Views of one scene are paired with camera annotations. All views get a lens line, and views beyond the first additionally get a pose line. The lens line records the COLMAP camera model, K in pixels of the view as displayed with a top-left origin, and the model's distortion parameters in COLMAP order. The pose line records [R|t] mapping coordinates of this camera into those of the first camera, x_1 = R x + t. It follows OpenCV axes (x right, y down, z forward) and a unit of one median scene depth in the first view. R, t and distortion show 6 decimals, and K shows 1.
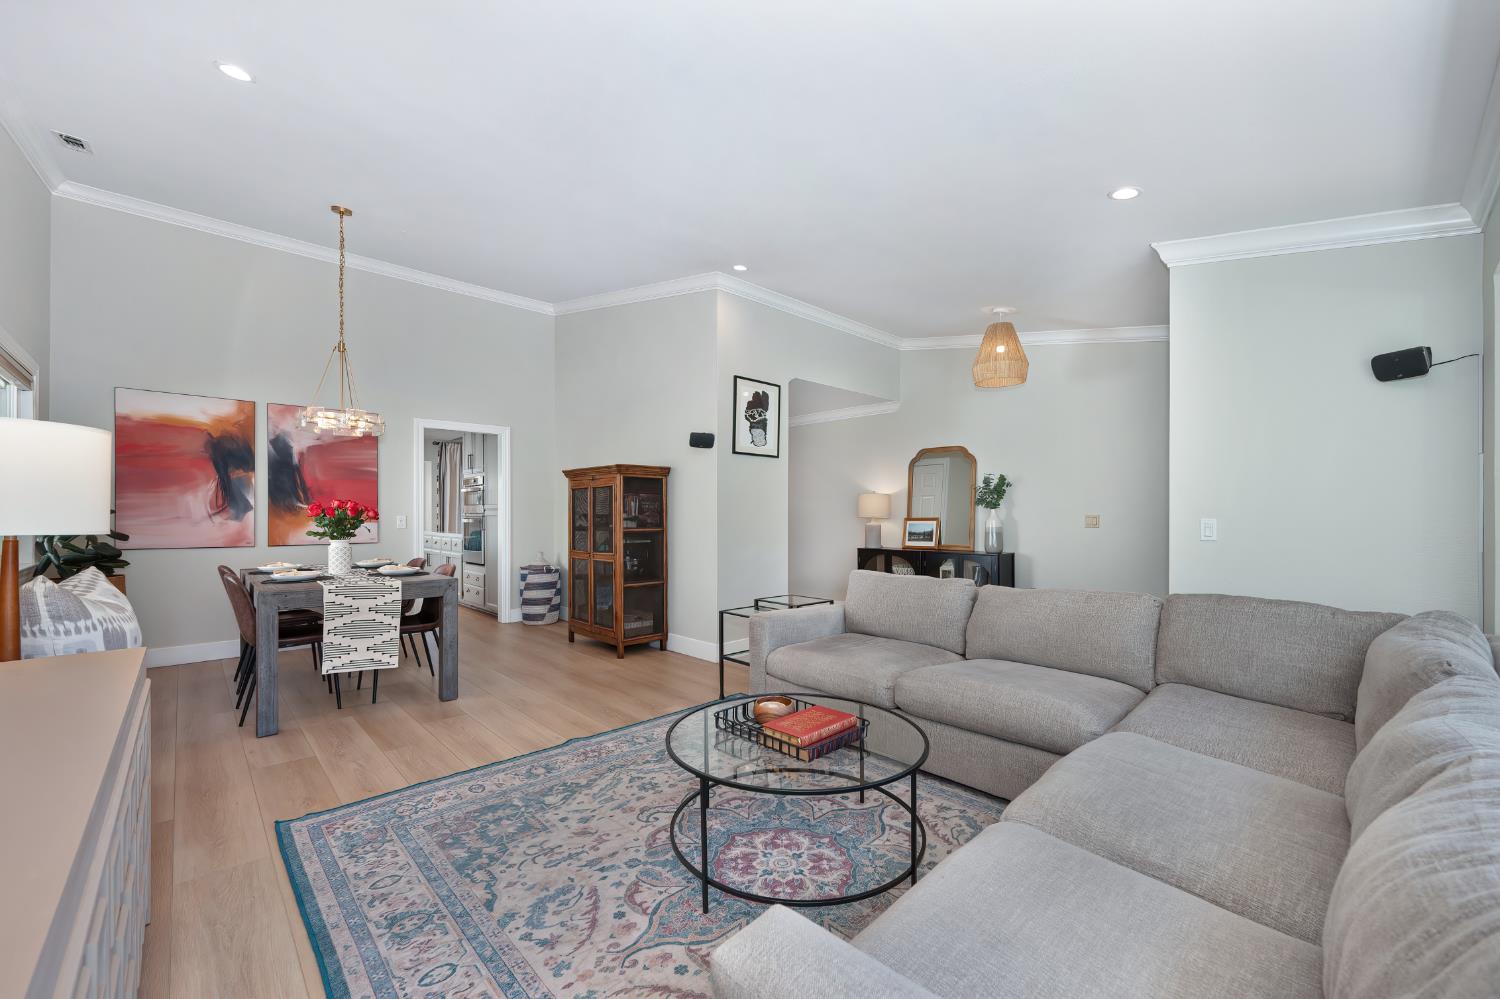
lens RADIAL K [[595.7, 0, 750.0], [0, 595.7, 513.1], [0, 0, 1]] dist [0.002963, -0.000889]
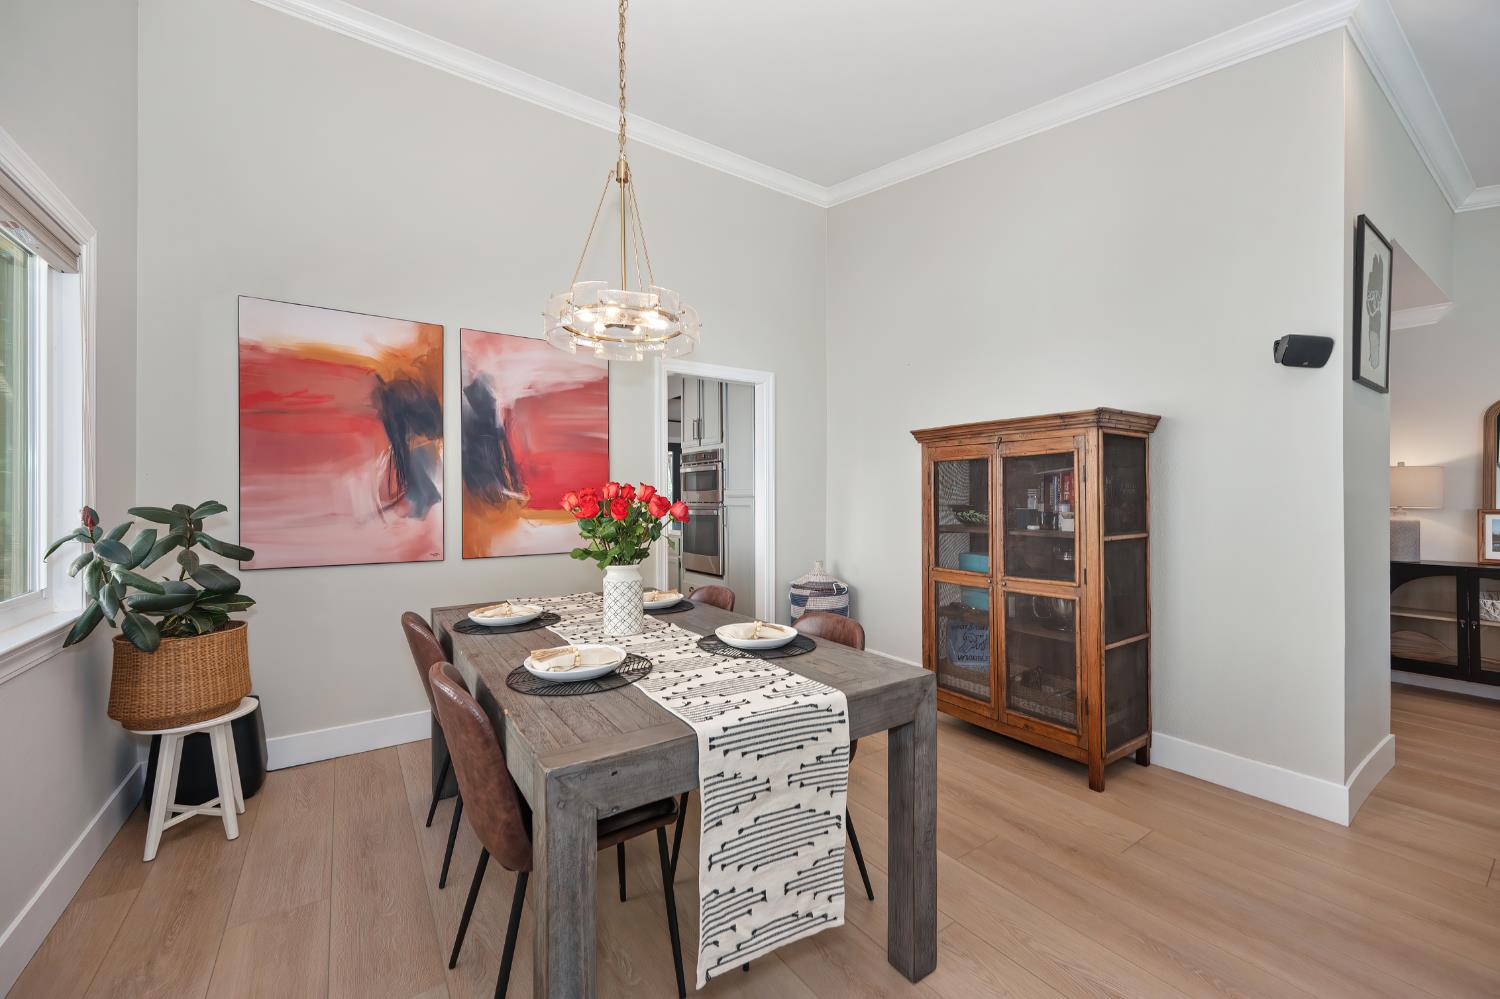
lens RADIAL K [[595.7, 0, 756.0], [0, 595.7, 497.7], [0, 0, 1]] dist [0.002963, -0.000889]
pose [[0.988165, -0.003850, -0.153348, -0.433503], [0.004248, 0.999988, 0.002270, -0.008703], [0.153337, -0.002894, 0.988170, 0.458812]]
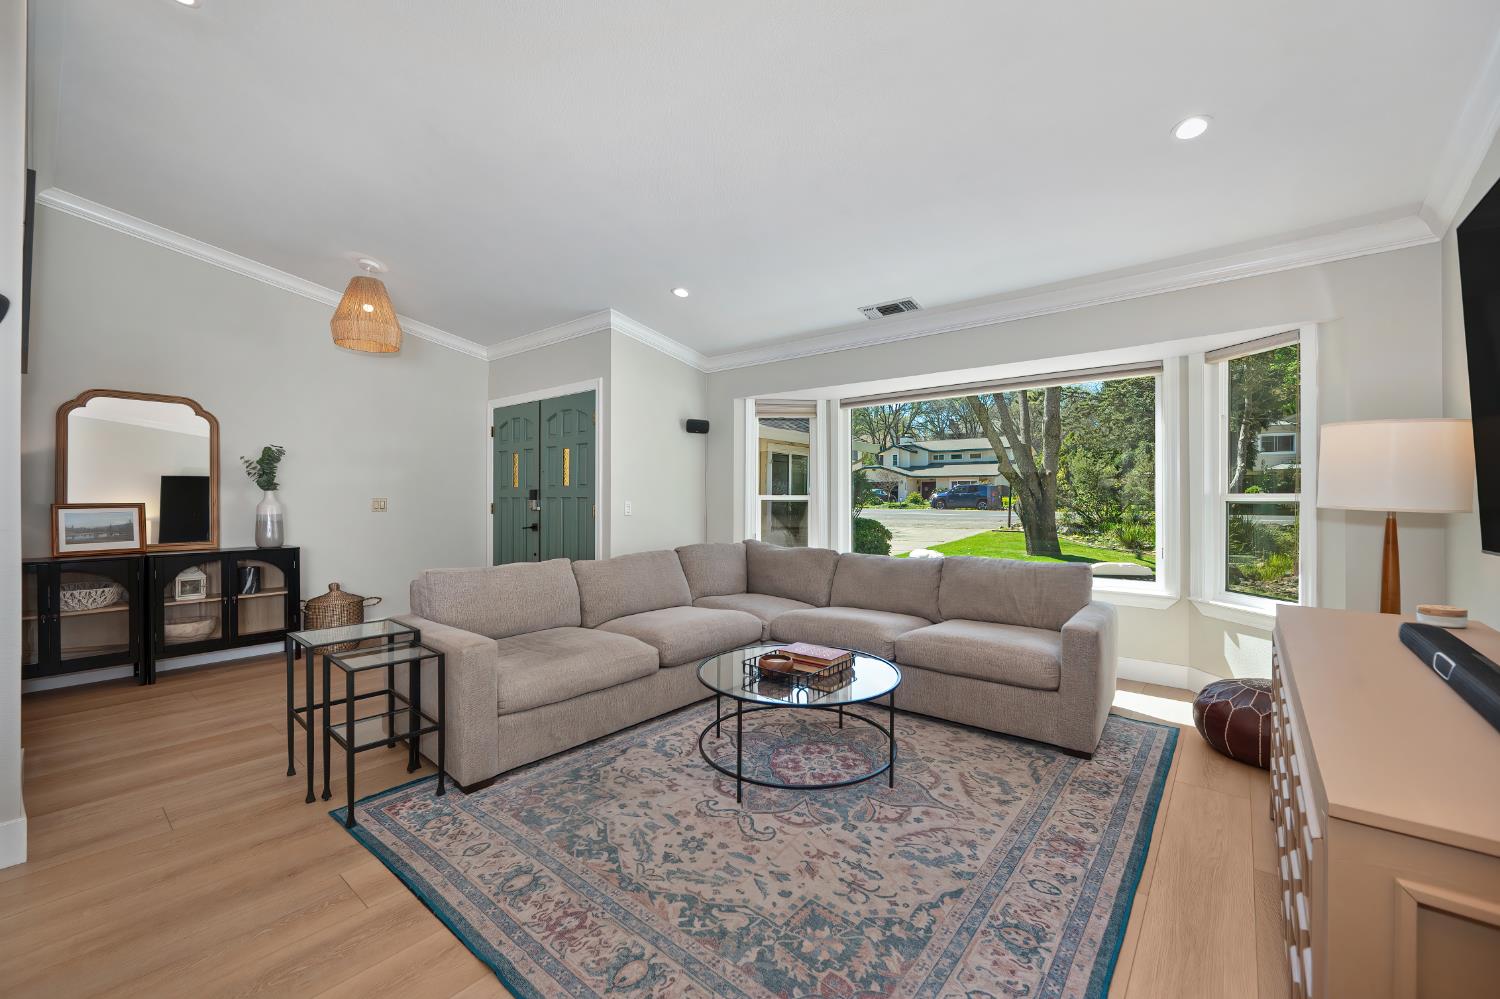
lens RADIAL K [[595.7, 0, 757.9], [0, 595.7, 499.2], [0, 0, 1]] dist [0.002963, -0.000889]
pose [[-0.127032, -0.000745, 0.991898, -0.517221], [-0.004070, 0.999992, 0.000230, 0.001283], [-0.991890, -0.004008, -0.127034, 0.546981]]
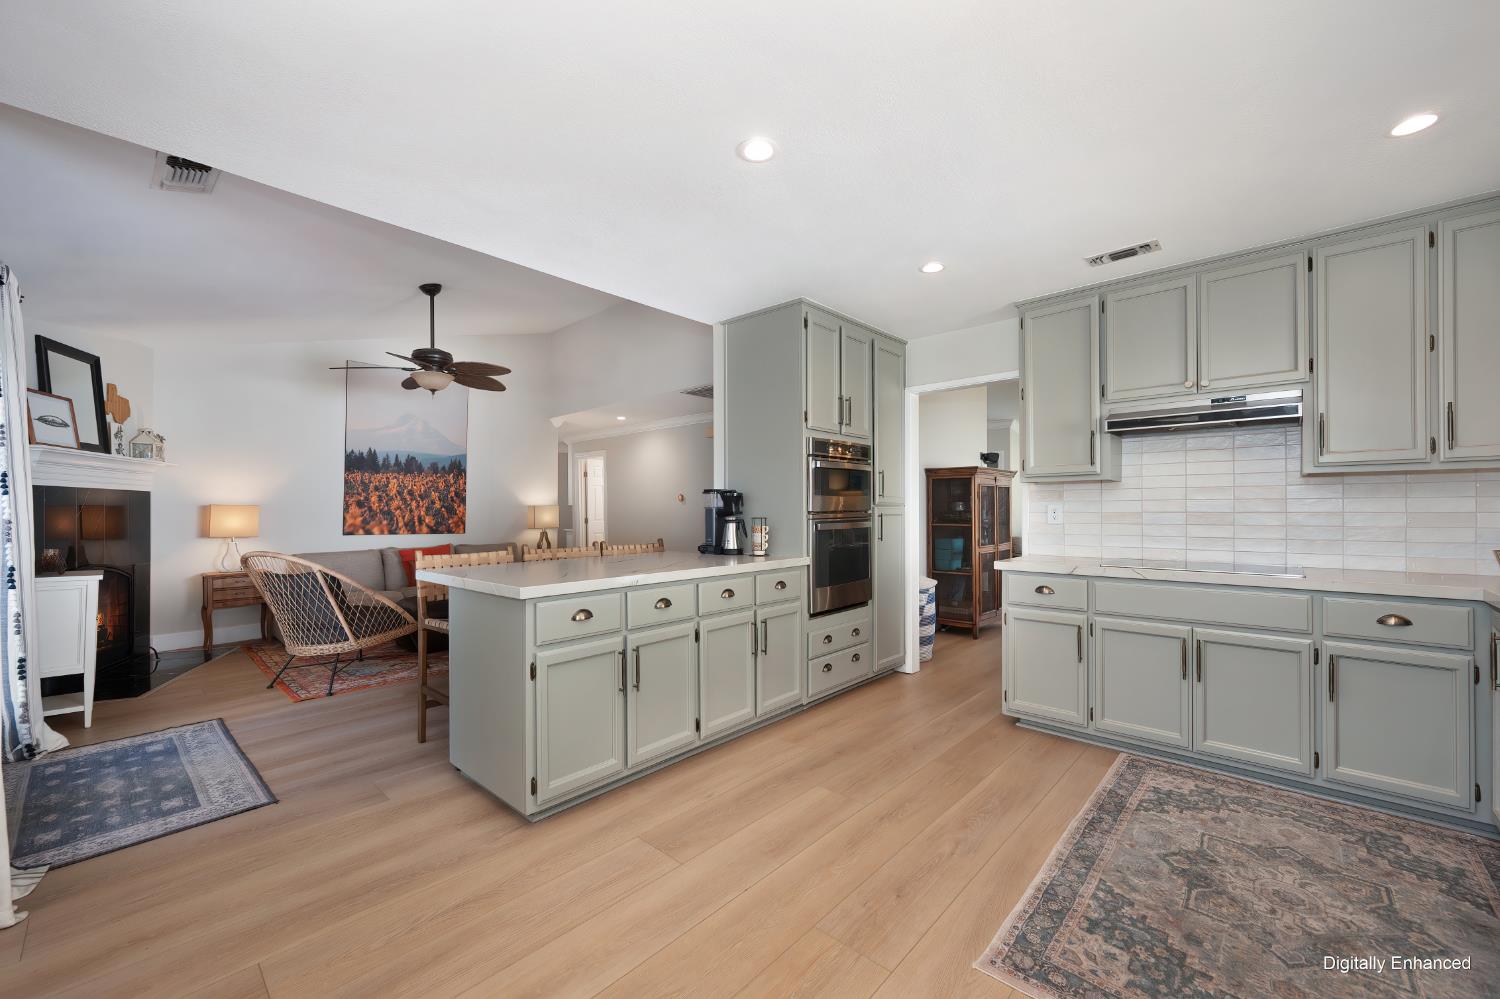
lens RADIAL K [[595.7, 0, 749.3], [0, 595.7, 506.0], [0, 0, 1]] dist [0.002963, -0.000889]
pose [[-0.061332, 0.008224, 0.998084, -1.177723], [-0.002176, 0.999963, -0.008373, -0.007094], [-0.998115, -0.002685, -0.061311, 1.408228]]
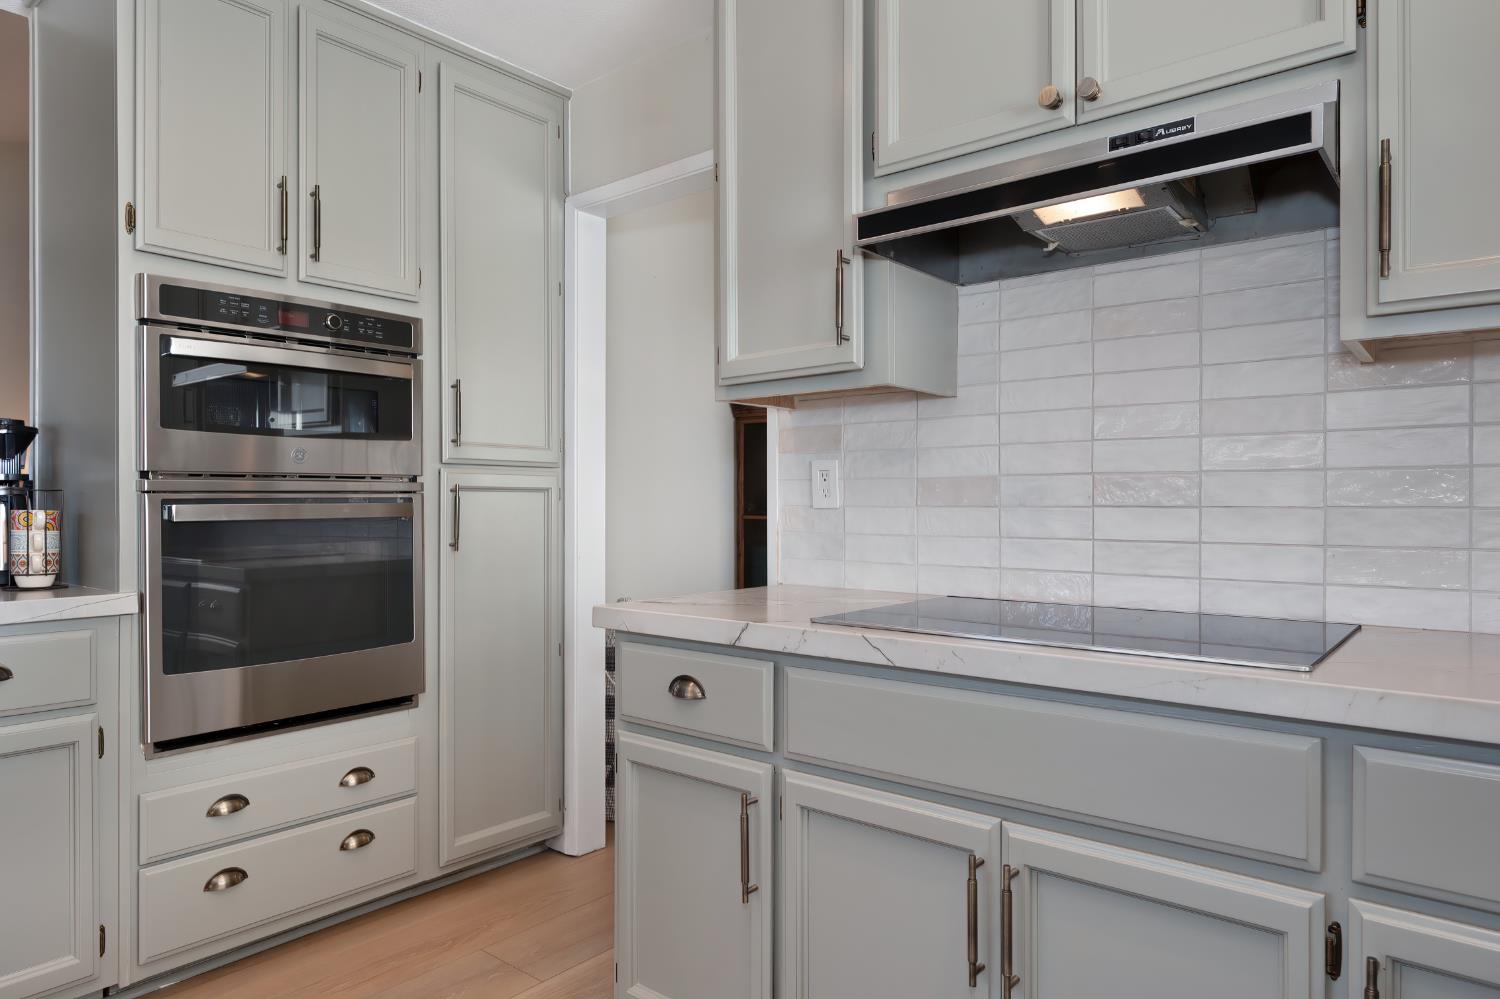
lens RADIAL K [[911.4, 0, 752.3], [0, 911.4, 505.4], [0, 0, 1]] dist [-0.019153, 0.003594]
pose [[-0.118835, -0.001498, 0.992913, -0.986961], [-0.004594, 0.999989, 0.000959, 0.002621], [-0.992903, -0.004447, -0.118840, 1.170070]]
